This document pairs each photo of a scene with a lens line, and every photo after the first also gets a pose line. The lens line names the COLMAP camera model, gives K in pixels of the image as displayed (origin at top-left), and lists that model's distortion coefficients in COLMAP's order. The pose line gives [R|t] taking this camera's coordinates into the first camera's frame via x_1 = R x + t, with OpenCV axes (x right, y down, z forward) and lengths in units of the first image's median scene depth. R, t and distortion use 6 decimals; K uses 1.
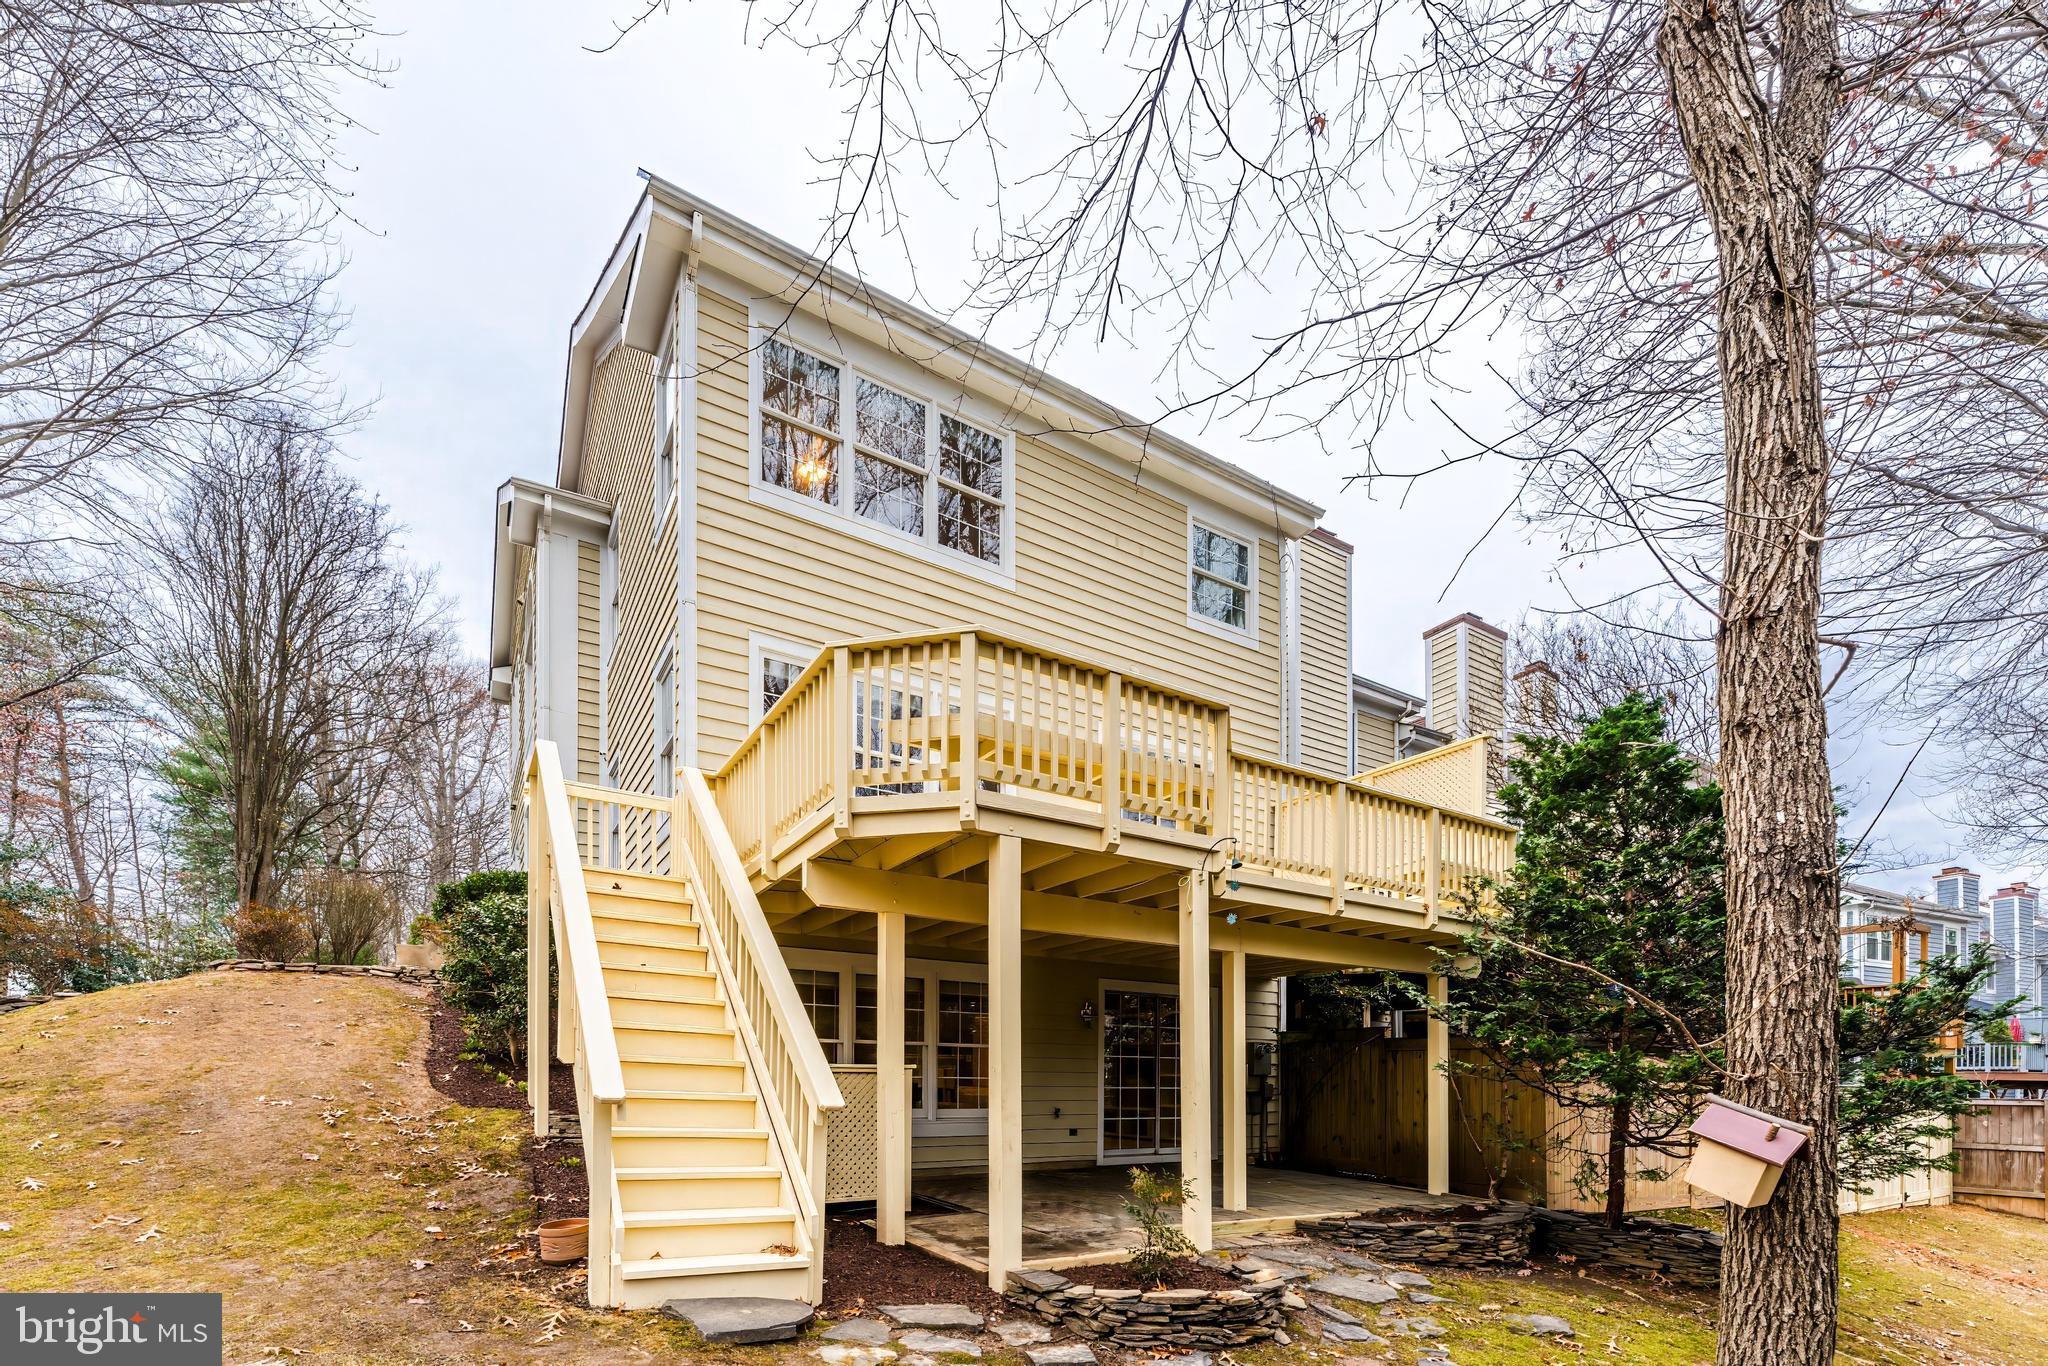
lens RADIAL K [[808.0, 0, 1024.0], [0, 808.0, 683.0], [0, 0, 1]] dist [0.000312, 0.000131]
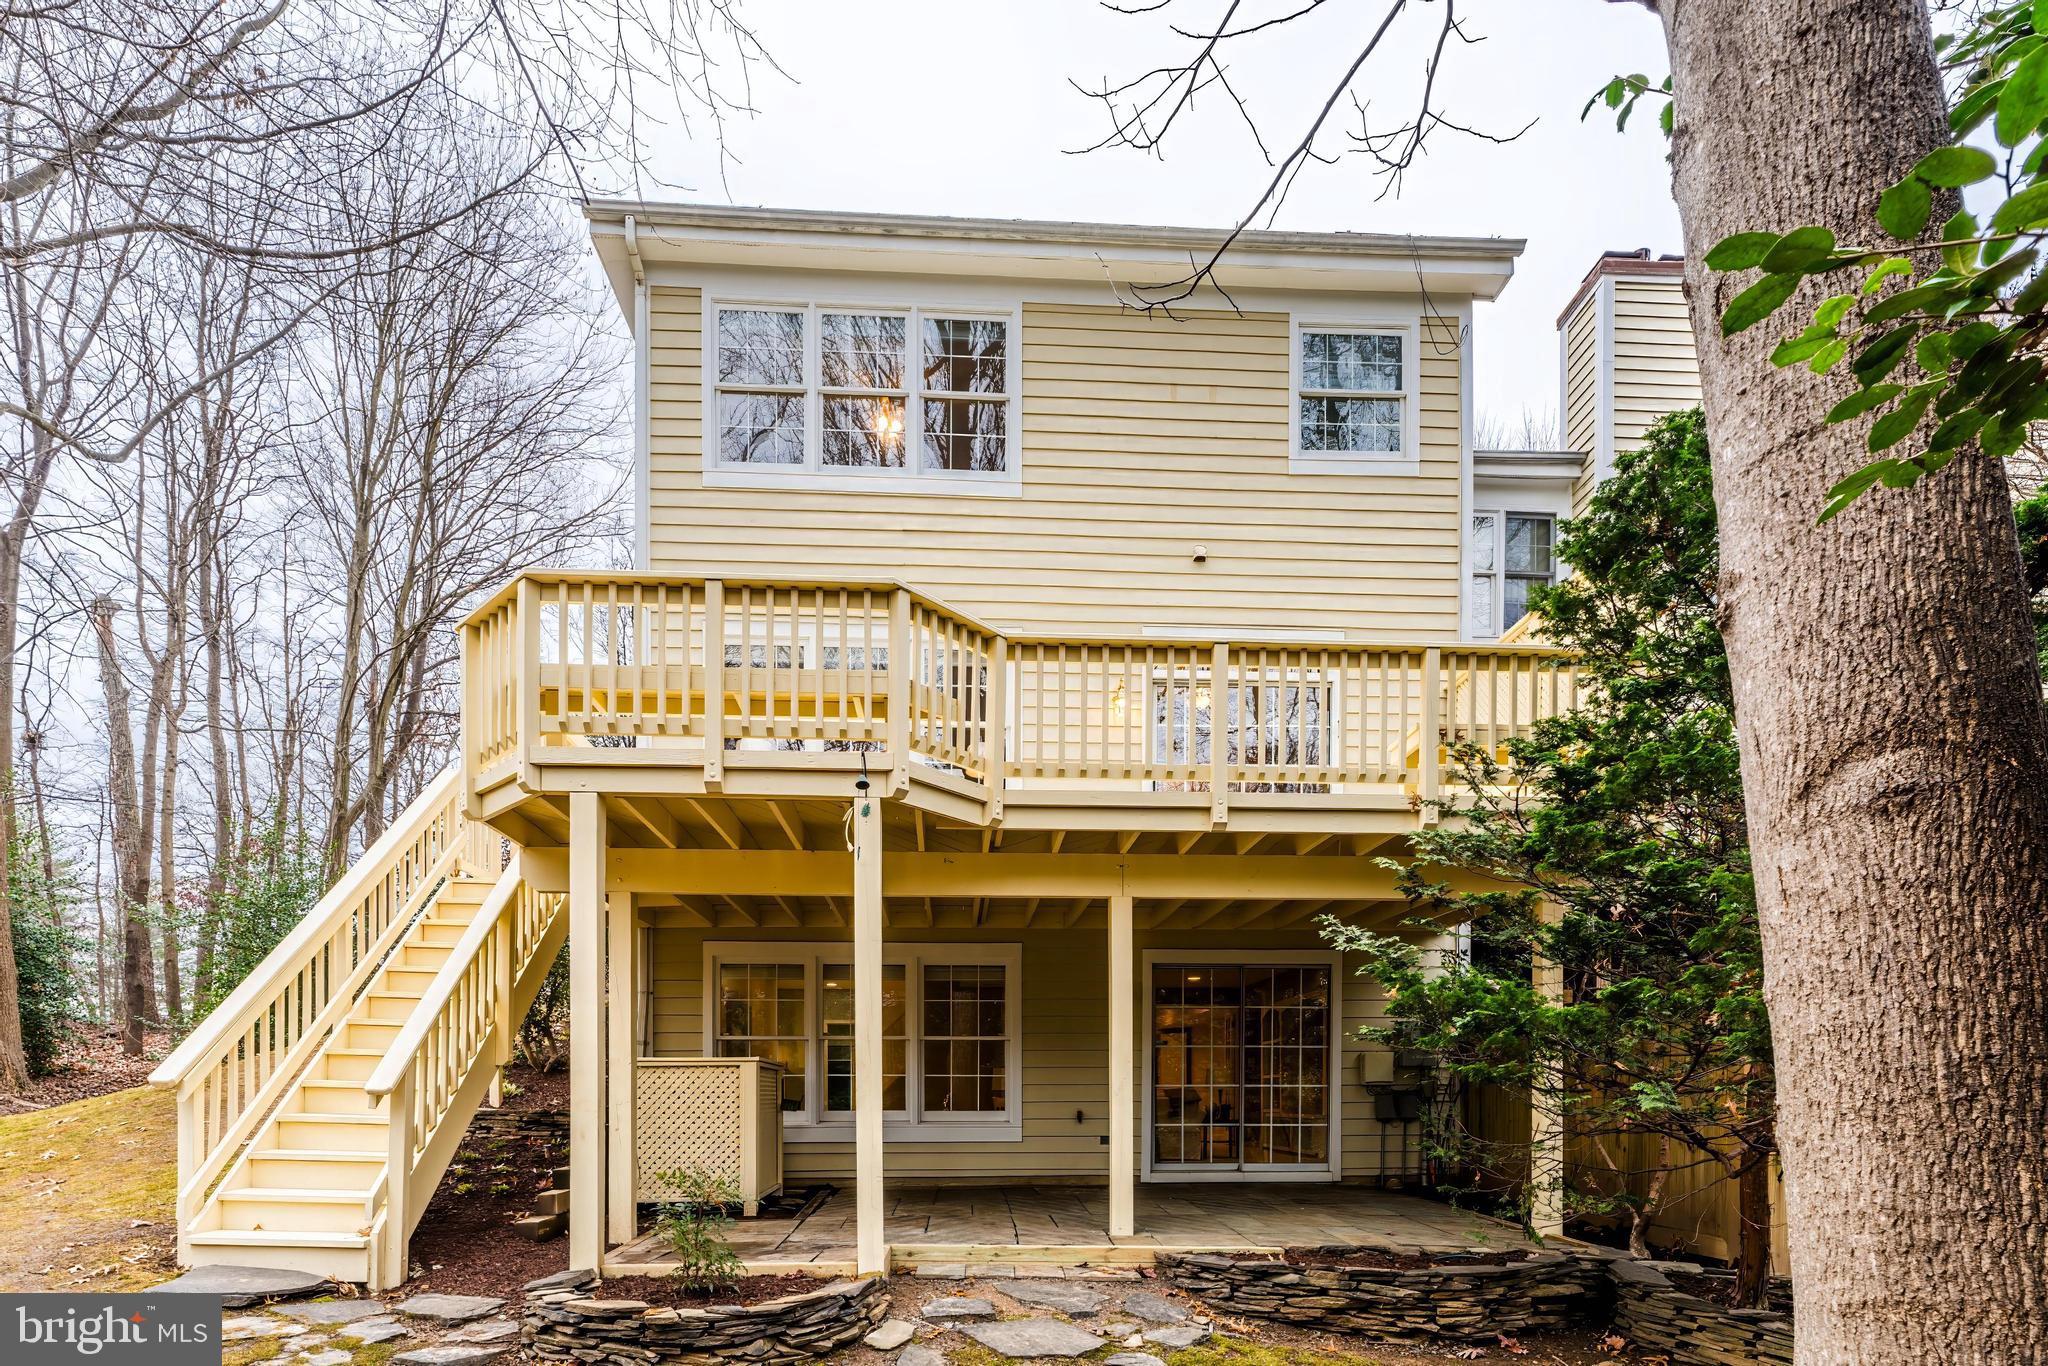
lens RADIAL K [[949.0, 0, 1024.8], [0, 949.0, 671.0], [0, 0, 1]] dist [0.001652, -0.000170]
pose [[0.875626, -0.207500, -0.436145, 0.607172], [0.220897, 0.975083, -0.020419, 0.128837], [0.429515, -0.078464, 0.899644, 0.194319]]
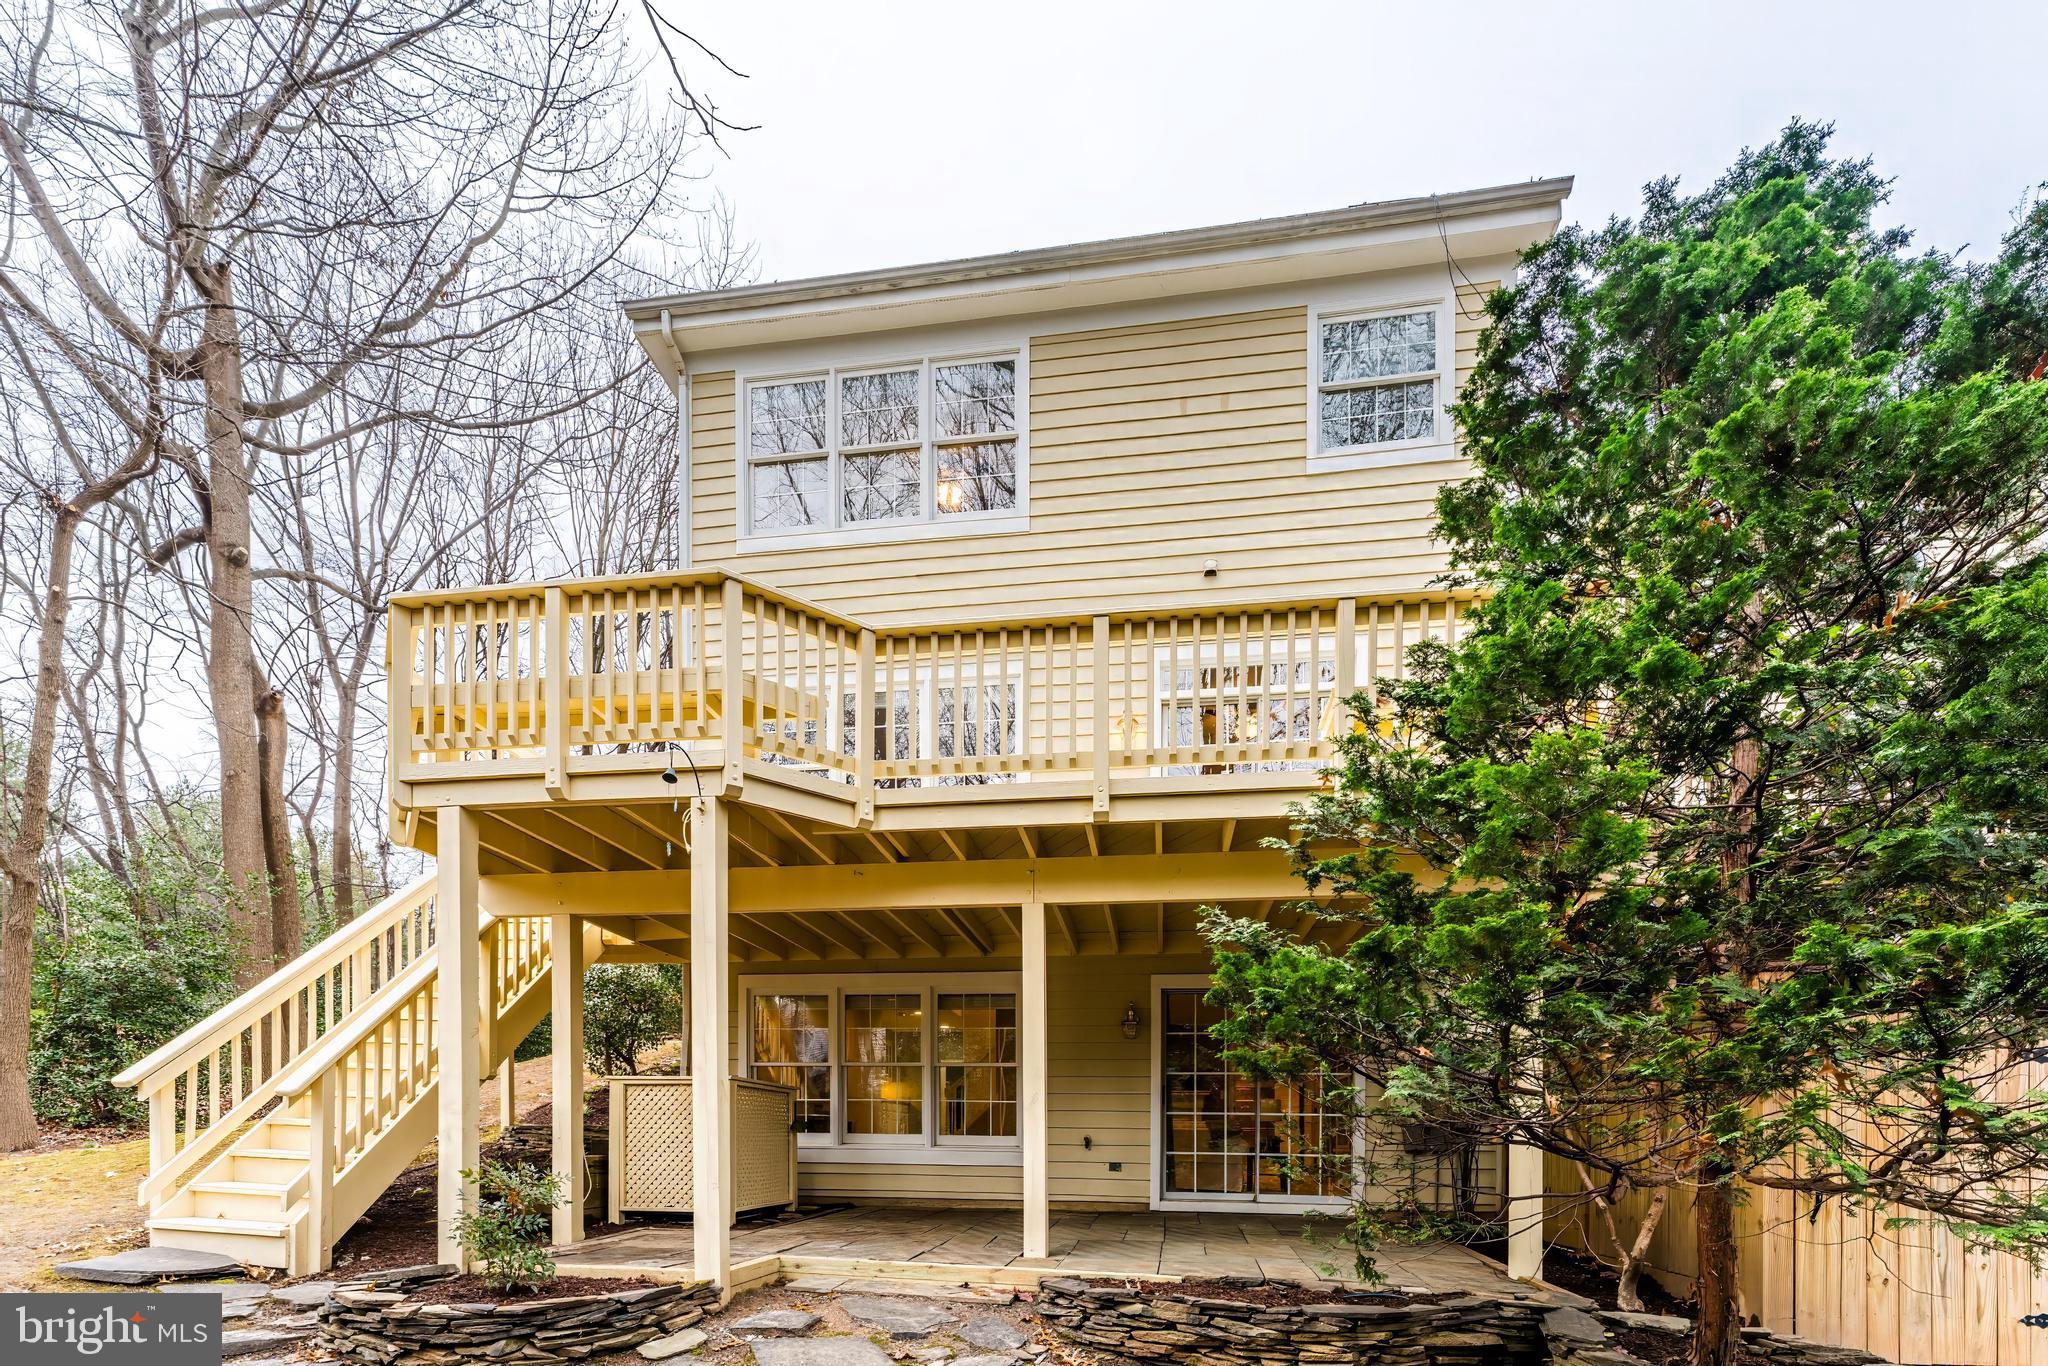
lens RADIAL K [[883.9, 0, 1018.9], [0, 883.9, 772.4], [0, 0, 1]] dist [0.001360, 0.000217]
pose [[0.767589, -0.243569, -0.592859, 0.730888], [0.275179, 0.960627, -0.038380, 0.250502], [0.578864, -0.133682, 0.804391, 0.395592]]
